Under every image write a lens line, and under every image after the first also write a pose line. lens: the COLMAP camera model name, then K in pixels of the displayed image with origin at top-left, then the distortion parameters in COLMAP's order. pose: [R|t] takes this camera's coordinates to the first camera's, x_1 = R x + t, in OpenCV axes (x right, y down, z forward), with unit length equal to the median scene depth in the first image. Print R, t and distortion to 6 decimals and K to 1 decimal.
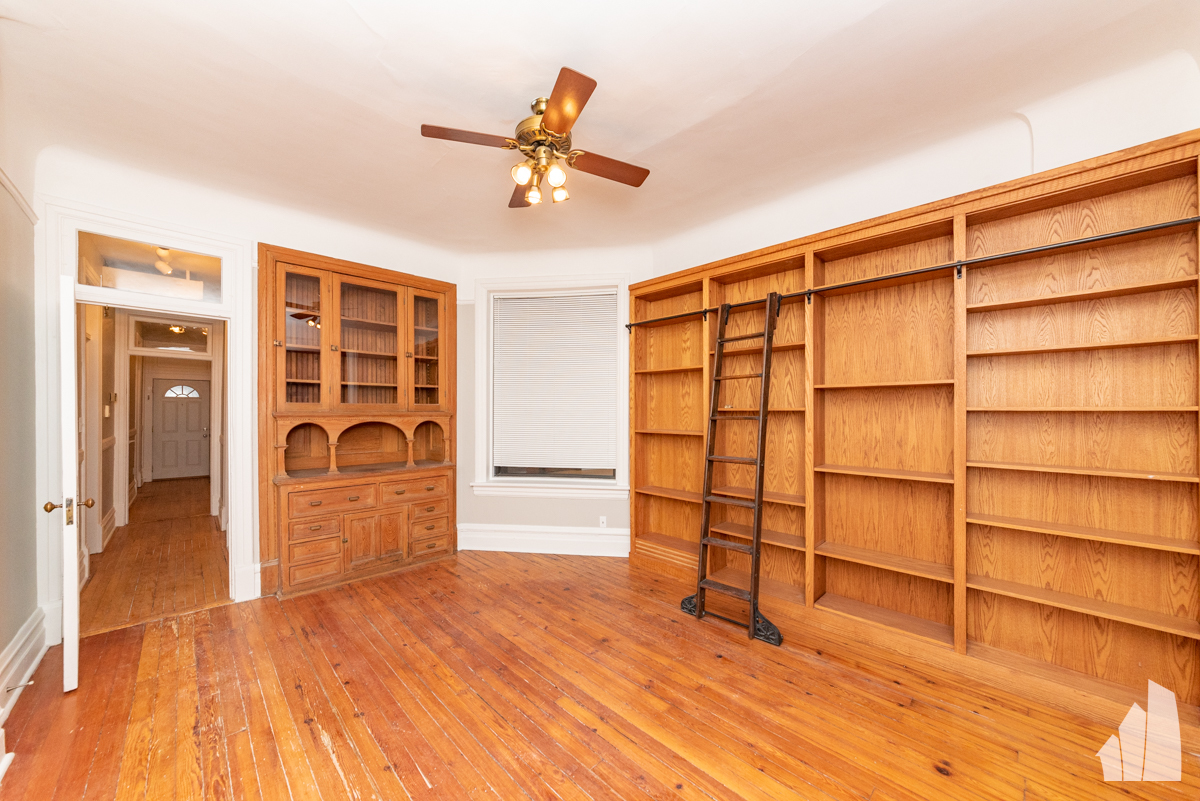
lens RADIAL K [[431.0, 0, 593.1], [0, 431.0, 411.0], [0, 0, 1]] dist [0.000305, 0.000582]
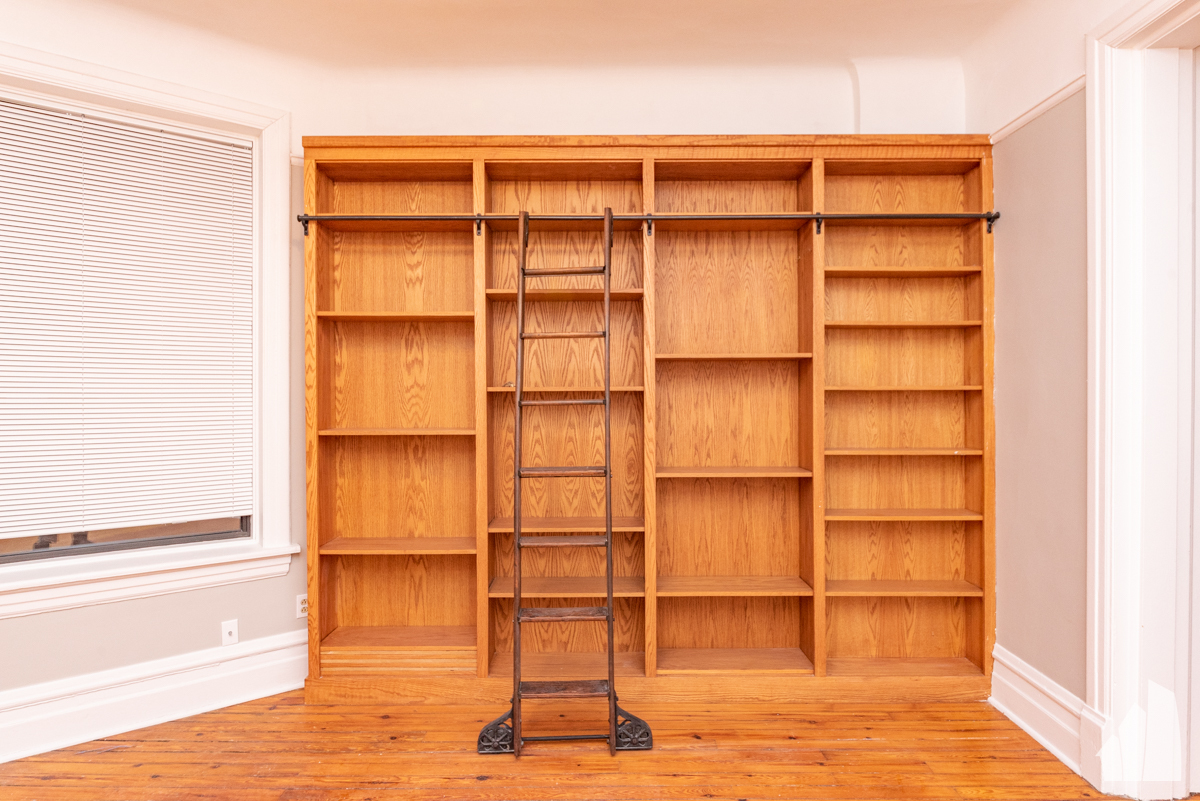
lens RADIAL K [[667.8, 0, 596.1], [0, 667.8, 399.4], [0, 0, 1]] dist [0.007838, -0.002310]
pose [[0.701215, -0.009691, 0.712884, -0.327738], [0.004216, 0.999946, 0.009446, 0.001443], [-0.712937, -0.003618, 0.701219, 0.324416]]
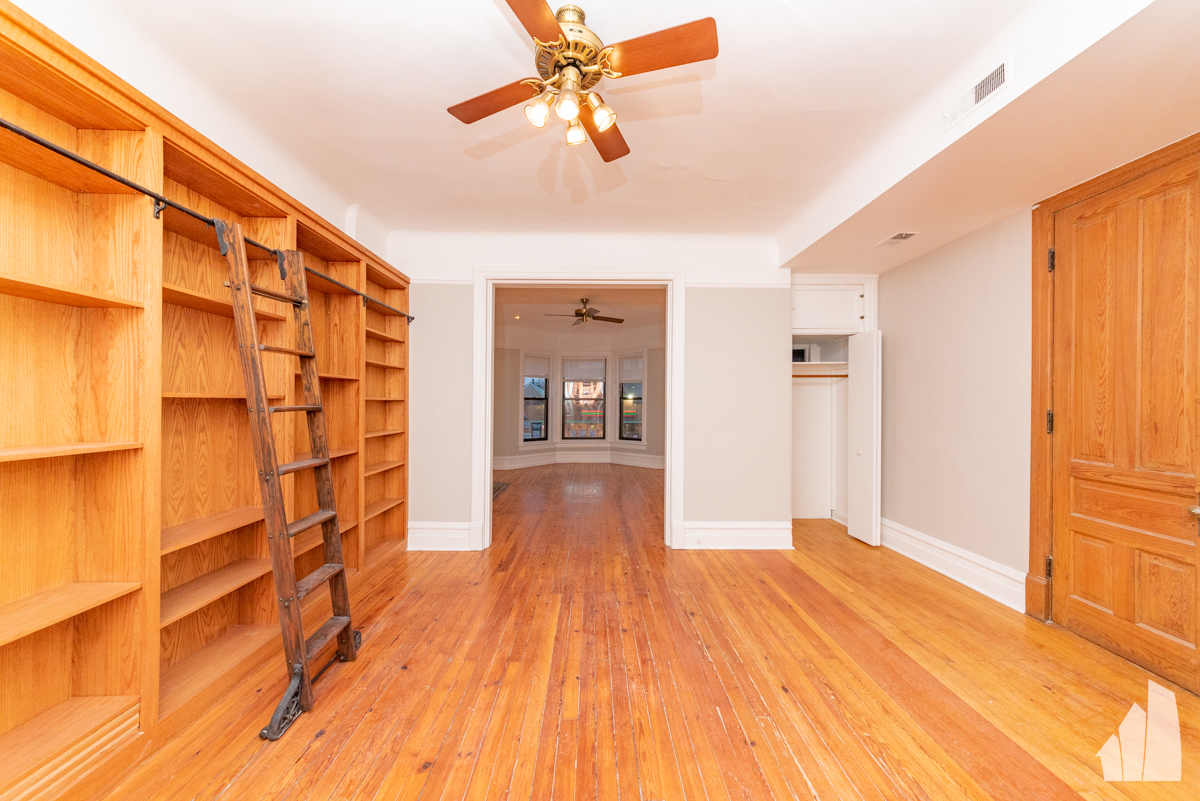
lens RADIAL K [[431.0, 0, 598.2], [0, 431.0, 401.1], [0, 0, 1]] dist [0.000305, 0.000582]
pose [[-0.734237, 0.001011, 0.678893, -0.566679], [-0.003757, 0.999978, -0.005553, 0.006257], [-0.678883, -0.006628, -0.734217, 1.258301]]
